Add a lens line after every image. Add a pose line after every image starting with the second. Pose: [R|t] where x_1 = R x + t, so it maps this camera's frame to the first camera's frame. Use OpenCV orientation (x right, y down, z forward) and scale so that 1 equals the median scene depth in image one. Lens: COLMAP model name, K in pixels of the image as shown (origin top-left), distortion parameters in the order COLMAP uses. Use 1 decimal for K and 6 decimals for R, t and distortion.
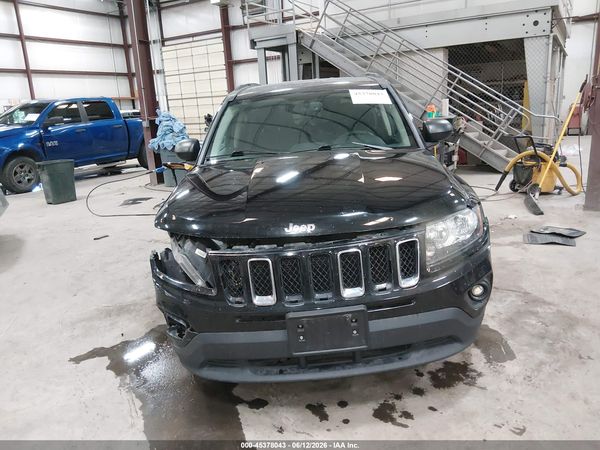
lens RADIAL K [[454.8, 0, 302.4], [0, 454.8, 222.0], [0, 0, 1]] dist [0.084612, -0.141986]
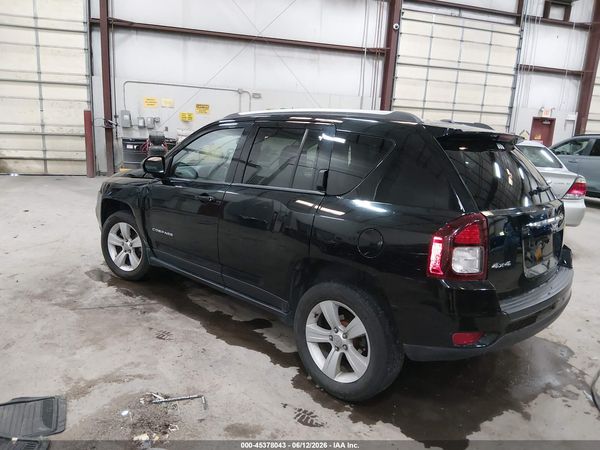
lens RADIAL K [[454.8, 0, 302.4], [0, 454.8, 222.0], [0, 0, 1]] dist [0.084612, -0.141986]
pose [[-0.664267, 0.176358, -0.726393, 1.019287], [-0.193447, 0.898106, 0.394949, -0.673011], [0.722030, 0.402870, -0.562466, 2.220418]]
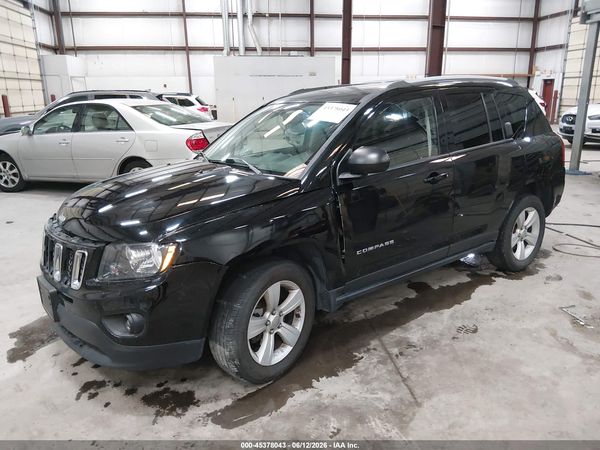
lens RADIAL K [[454.8, 0, 302.4], [0, 454.8, 222.0], [0, 0, 1]] dist [0.084612, -0.141986]
pose [[0.628510, 0.253840, -0.735215, 0.942873], [-0.211000, 0.965445, 0.152954, -0.216683], [0.748635, 0.058997, 0.660352, 0.427823]]
